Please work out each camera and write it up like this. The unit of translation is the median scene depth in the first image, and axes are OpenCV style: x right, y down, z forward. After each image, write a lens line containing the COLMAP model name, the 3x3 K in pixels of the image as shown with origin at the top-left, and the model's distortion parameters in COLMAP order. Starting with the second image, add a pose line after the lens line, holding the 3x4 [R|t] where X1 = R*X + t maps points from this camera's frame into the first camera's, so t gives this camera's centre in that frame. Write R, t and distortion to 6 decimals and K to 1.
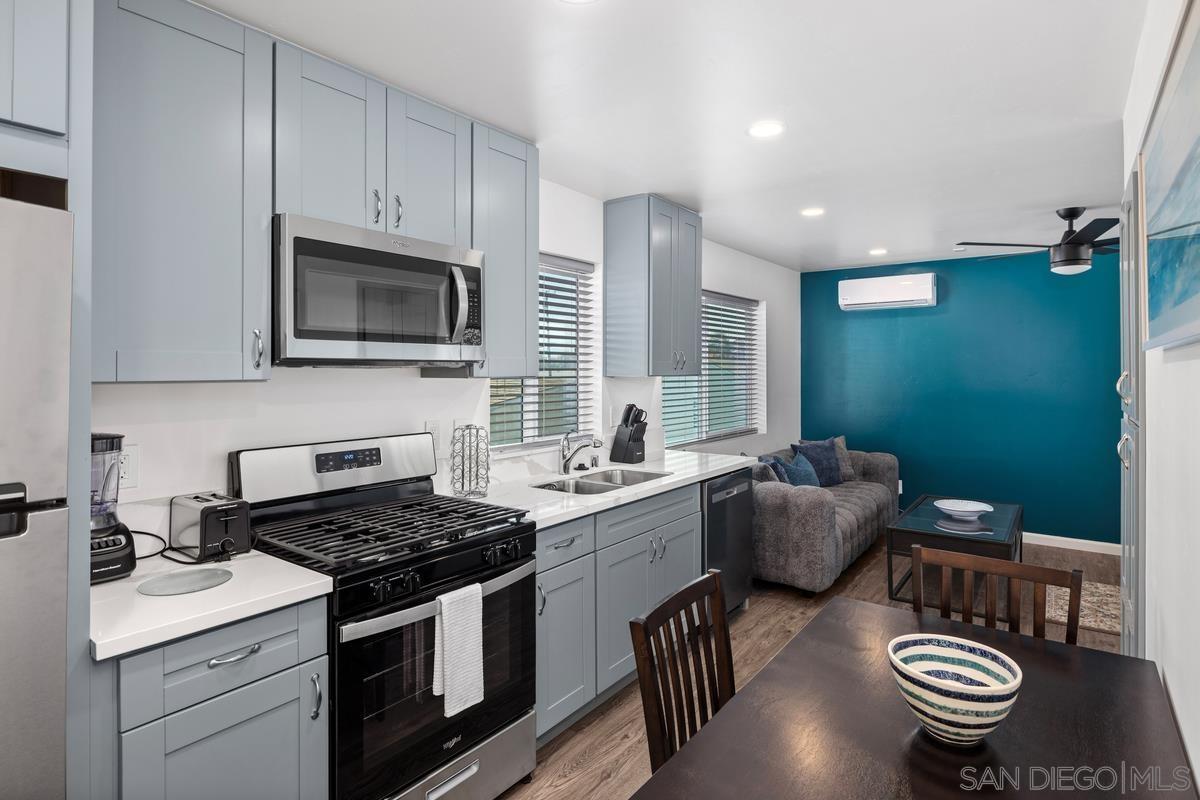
lens RADIAL K [[621.8, 0, 602.9], [0, 621.8, 375.3], [0, 0, 1]] dist [-0.001740, 0.000335]
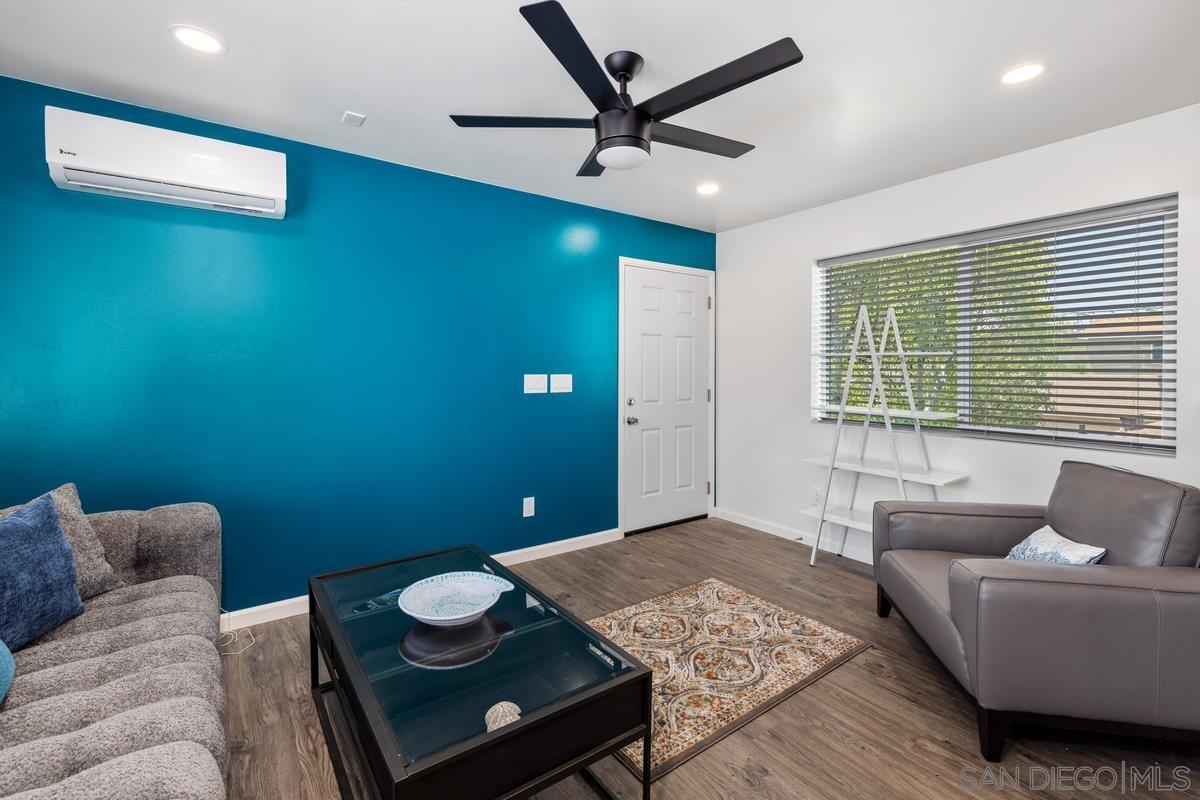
lens RADIAL K [[476.9, 0, 600.0], [0, 476.9, 400.0], [0, 0, 1]] dist [-0.028821, 0.000039]
pose [[0.262140, -0.022557, 0.964766, 0.202670], [0.000783, 0.999731, 0.023162, 0.039398], [-0.965029, -0.005316, 0.262087, 0.626799]]
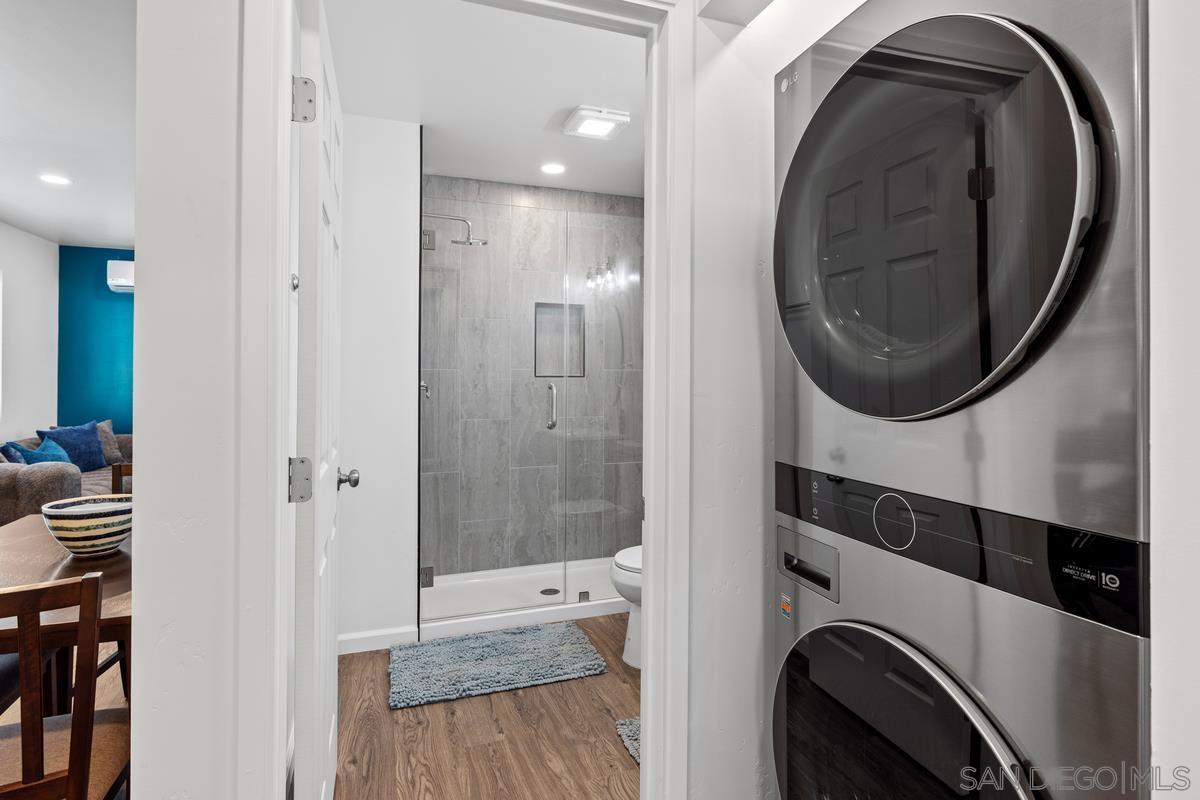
lens RADIAL K [[621.8, 0, 602.9], [0, 621.8, 375.3], [0, 0, 1]] dist [-0.001740, 0.000335]
pose [[0.550193, 0.011178, 0.834963, 0.000482], [0.000097, 0.999910, -0.013450, 0.043083], [-0.835038, 0.007481, 0.550142, -0.184141]]
